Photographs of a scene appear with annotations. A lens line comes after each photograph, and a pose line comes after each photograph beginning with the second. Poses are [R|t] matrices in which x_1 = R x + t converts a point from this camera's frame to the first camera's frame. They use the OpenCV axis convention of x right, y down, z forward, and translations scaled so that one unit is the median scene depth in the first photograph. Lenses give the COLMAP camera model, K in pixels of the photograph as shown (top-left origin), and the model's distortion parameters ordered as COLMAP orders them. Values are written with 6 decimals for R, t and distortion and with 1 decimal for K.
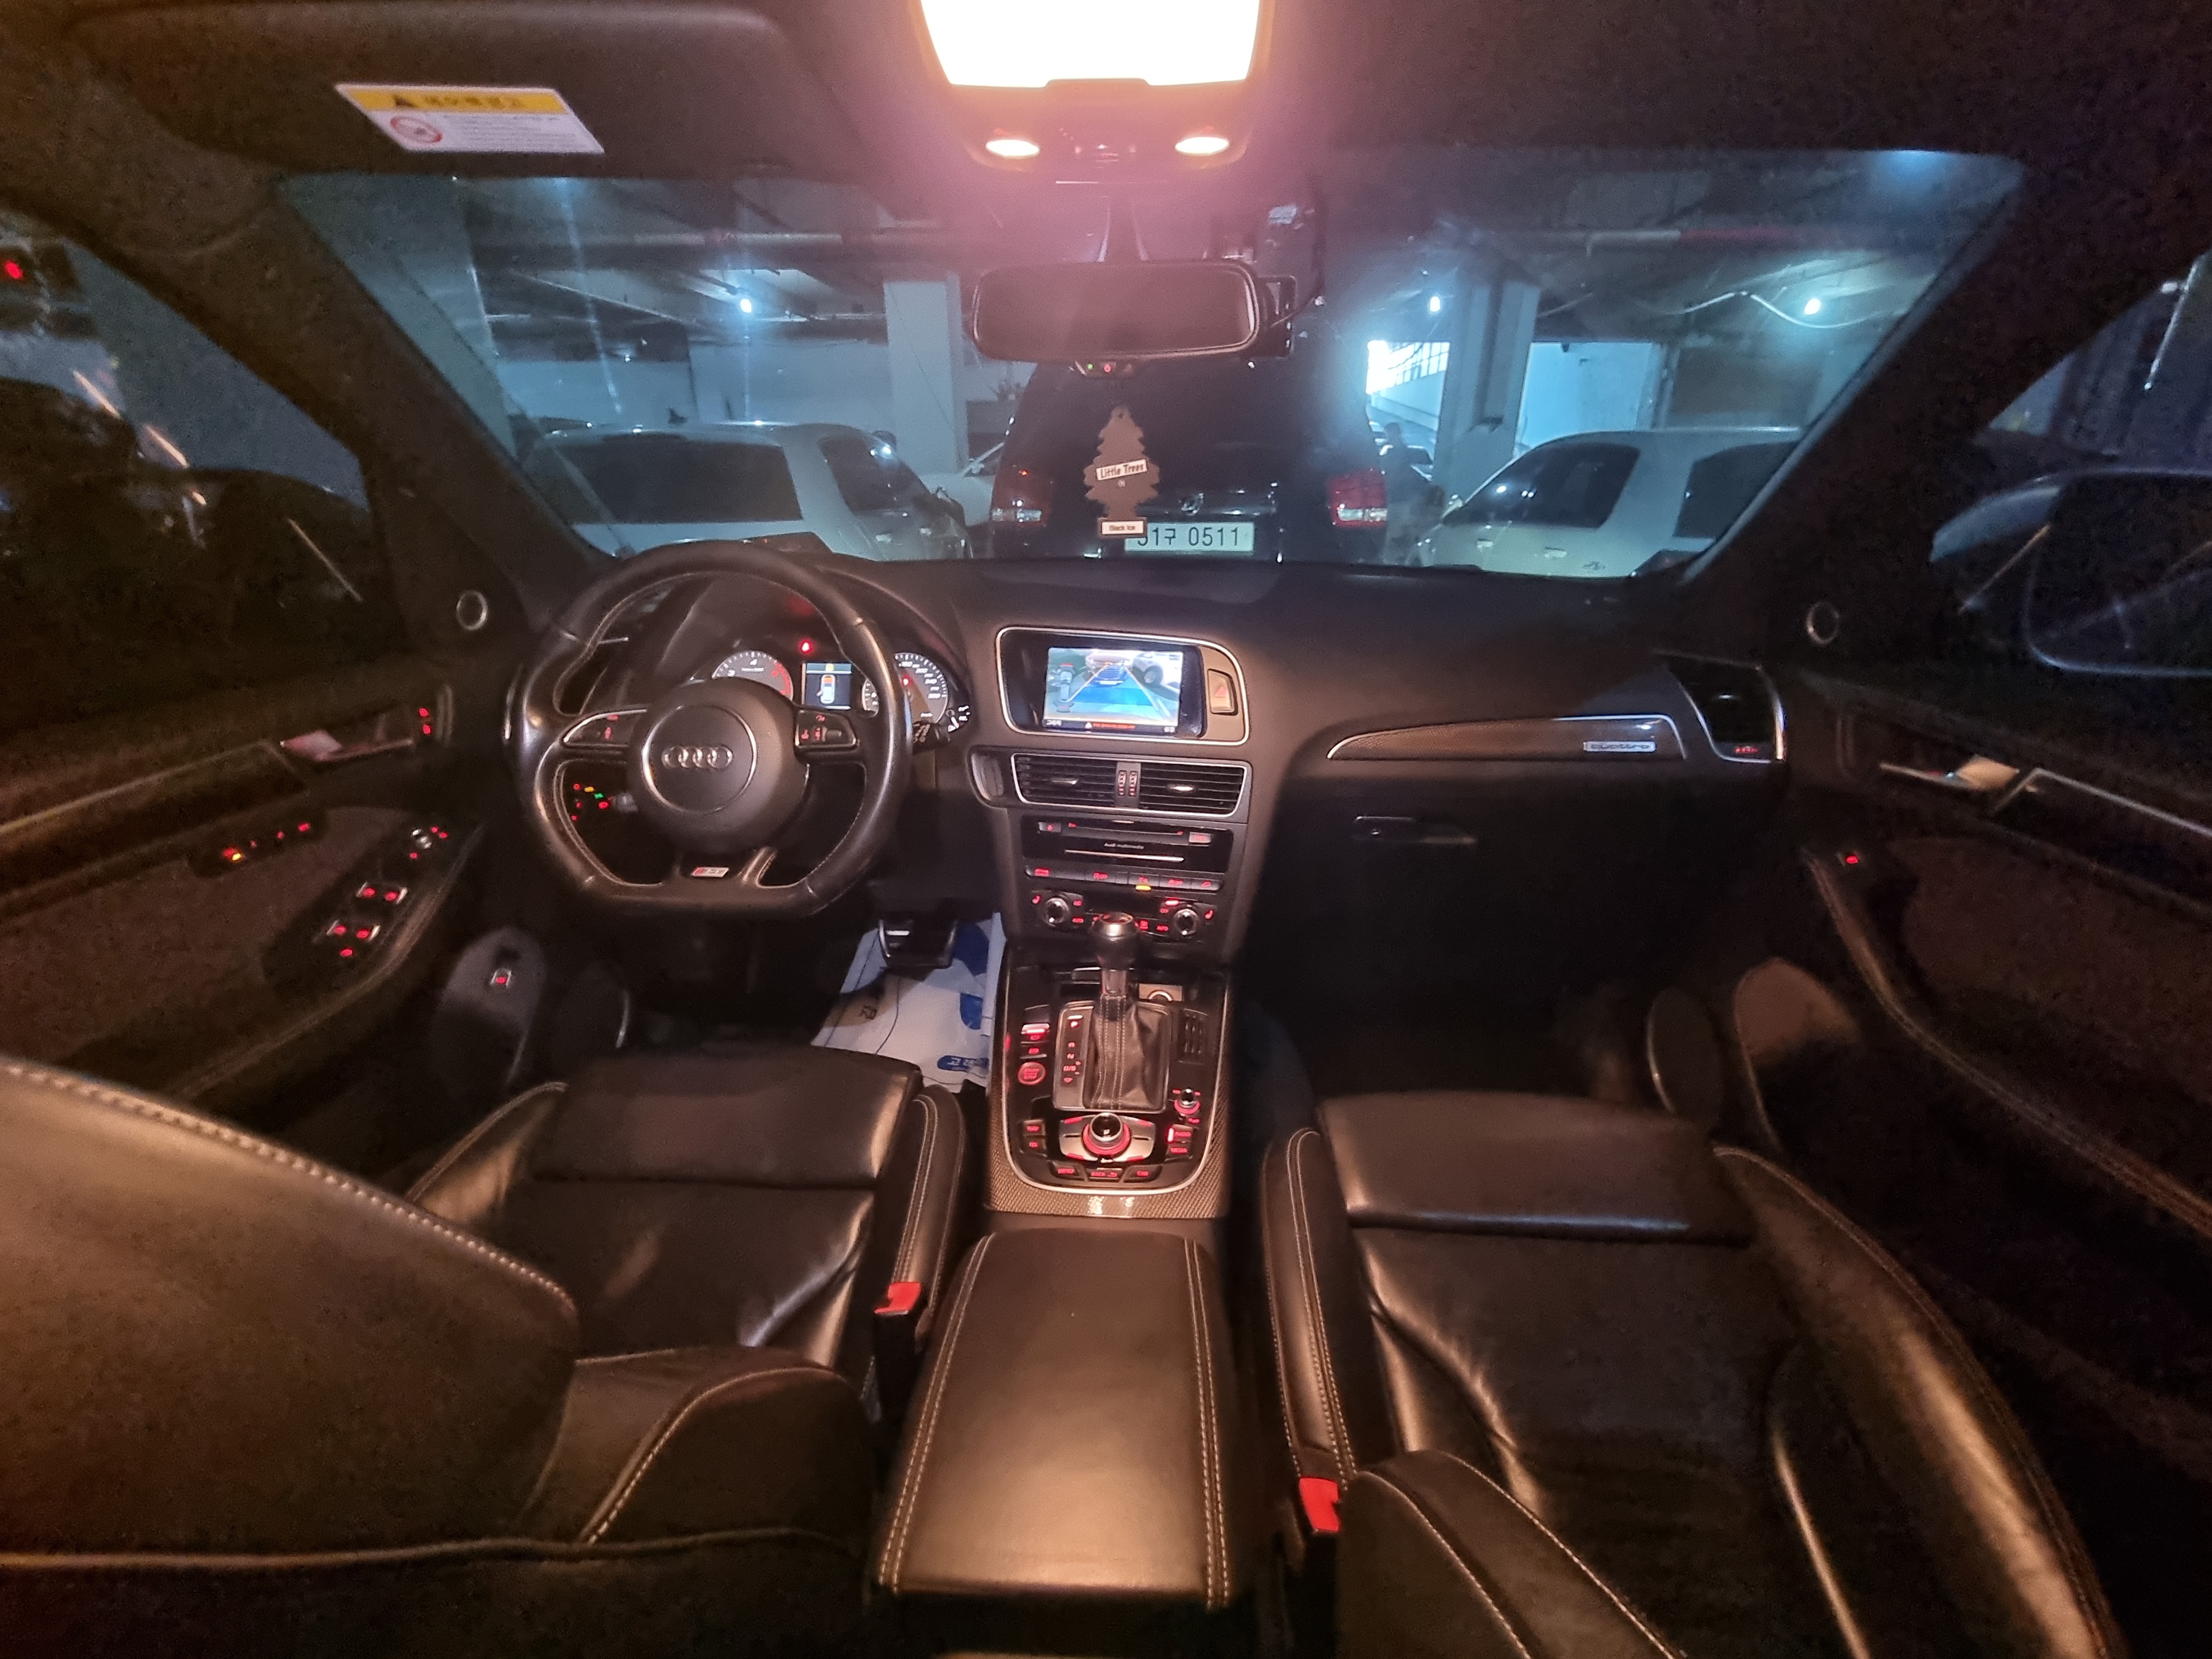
lens RADIAL K [[894.5, 0, 1106.0], [0, 894.5, 829.5], [0, 0, 1]] dist [-0.000768, -0.000315]
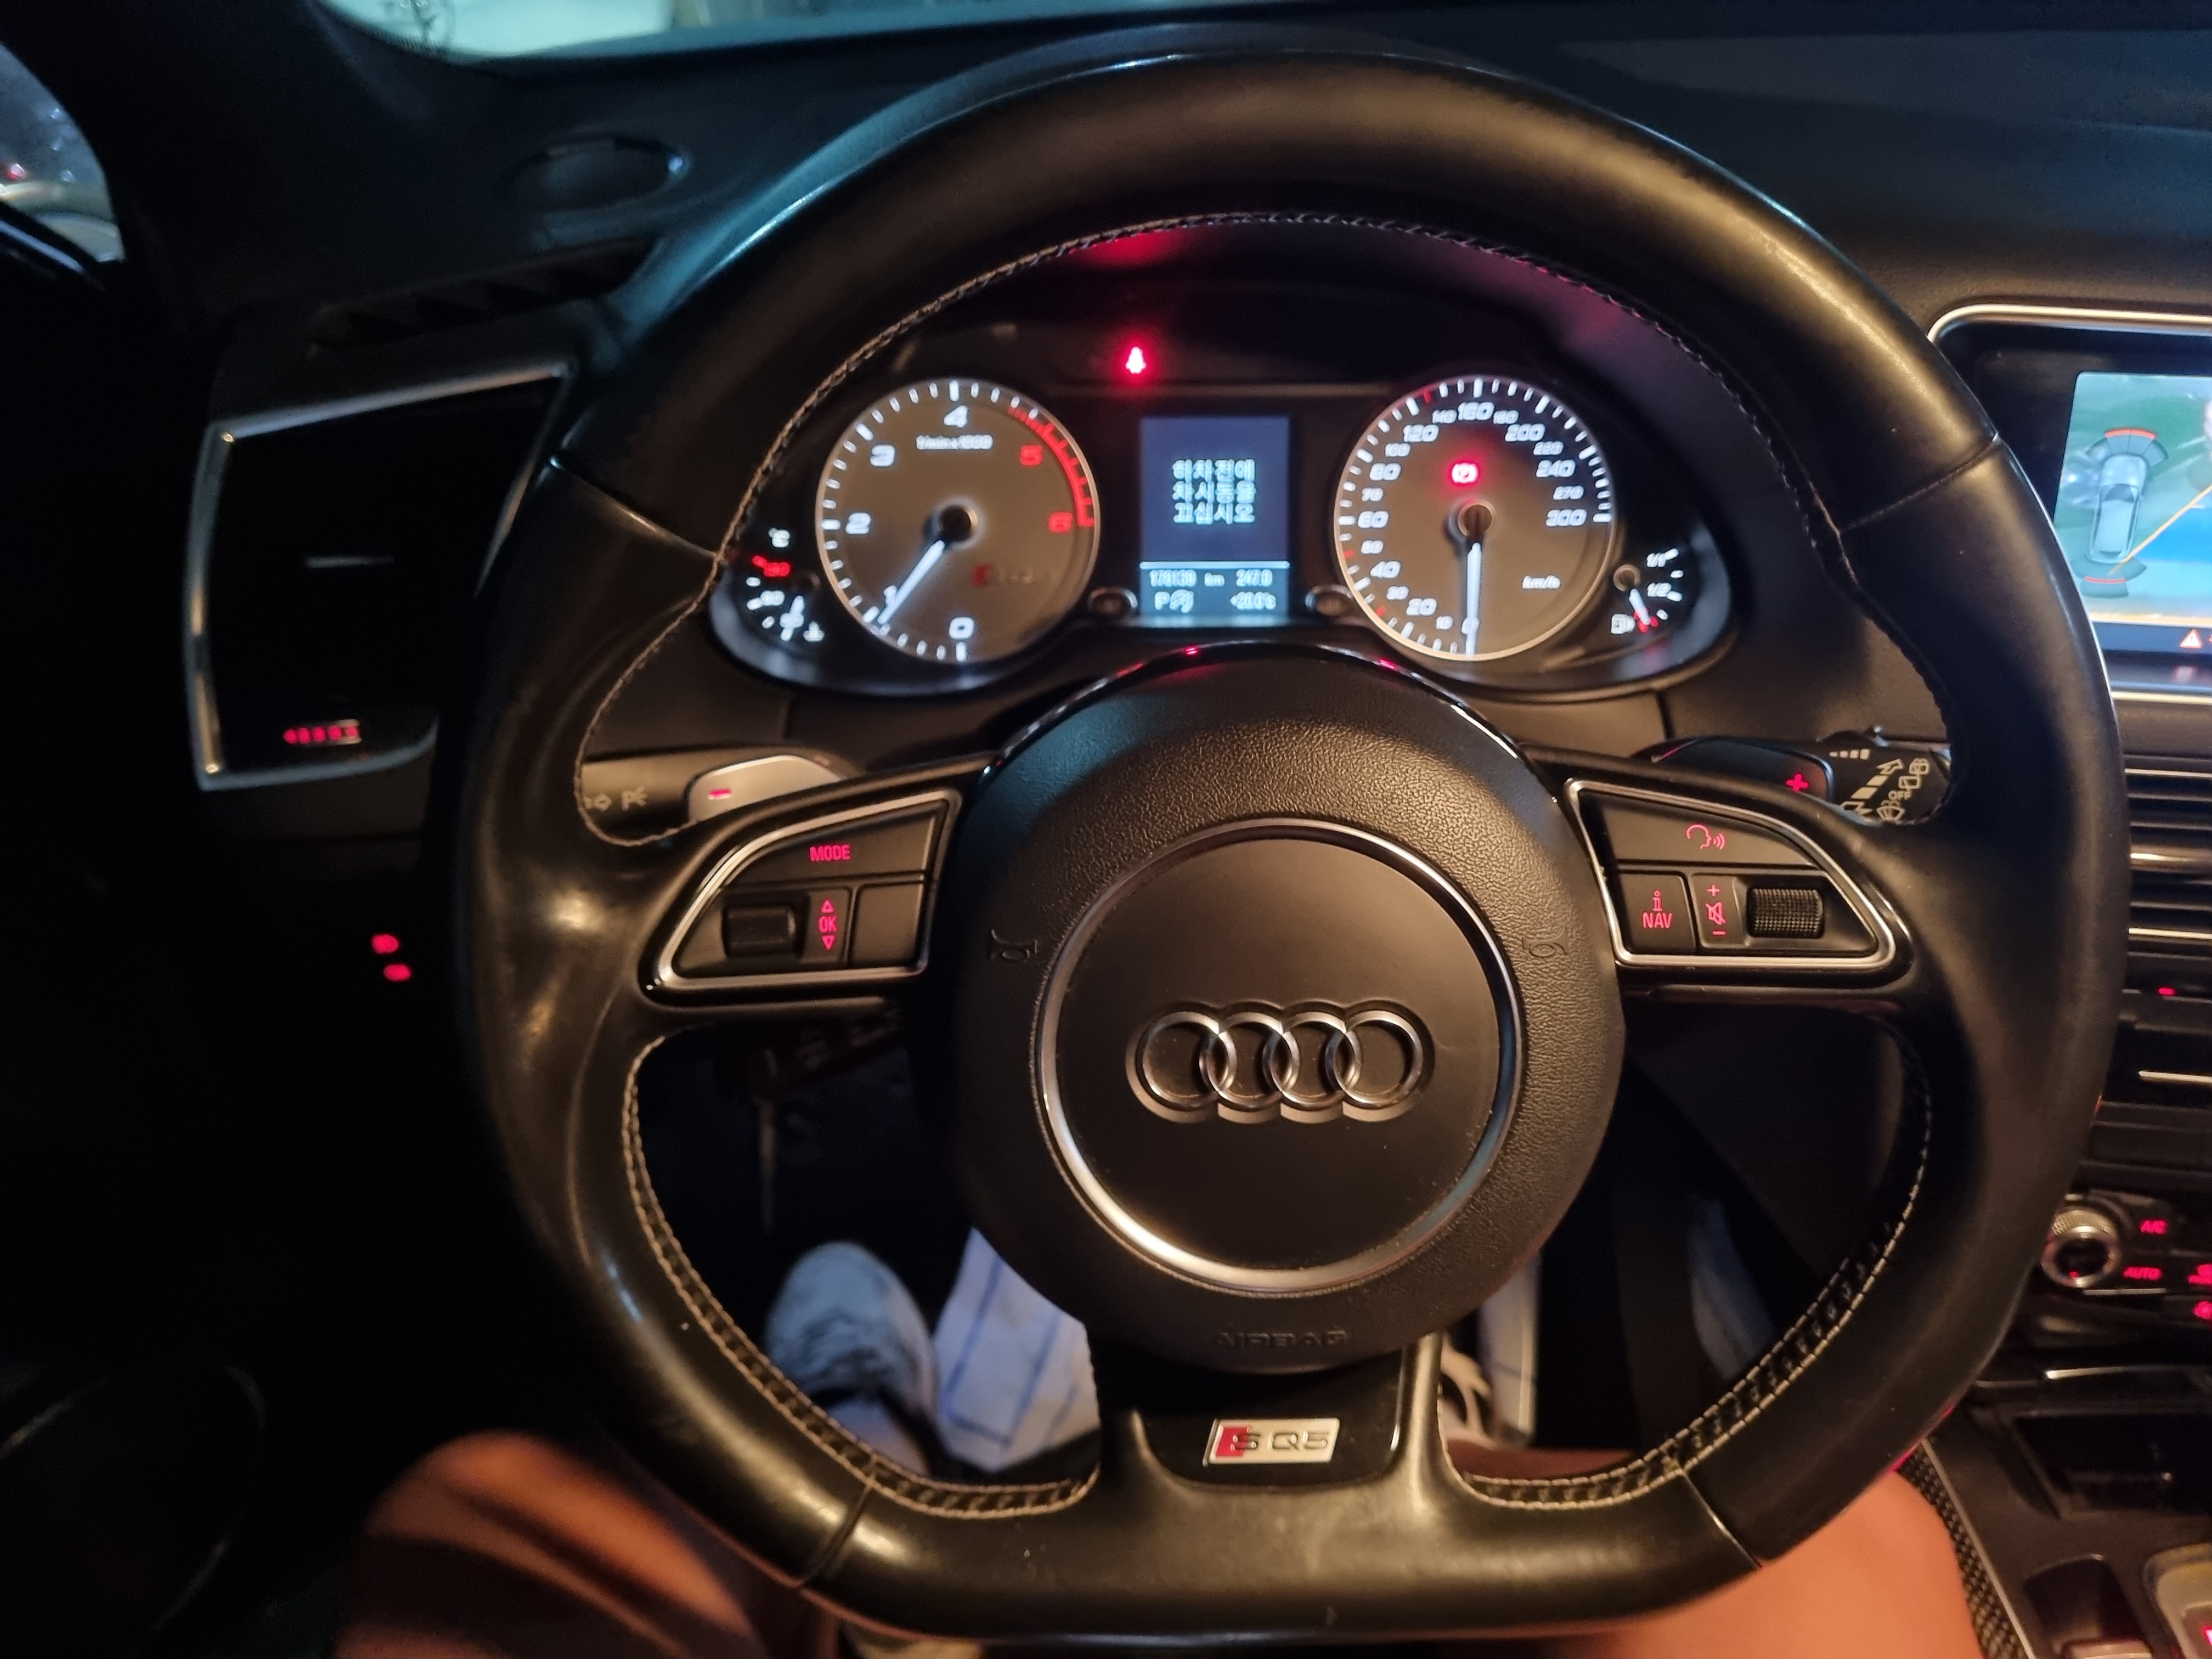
lens RADIAL K [[1725.2, 0, 1145.1], [0, 1725.2, 839.3], [0, 0, 1]] dist [0.009554, -0.009445]
pose [[0.998855, -0.034674, 0.032965, -0.386701], [0.027823, 0.981515, 0.189351, -0.169464], [-0.038922, -0.188217, 0.981356, 0.435553]]
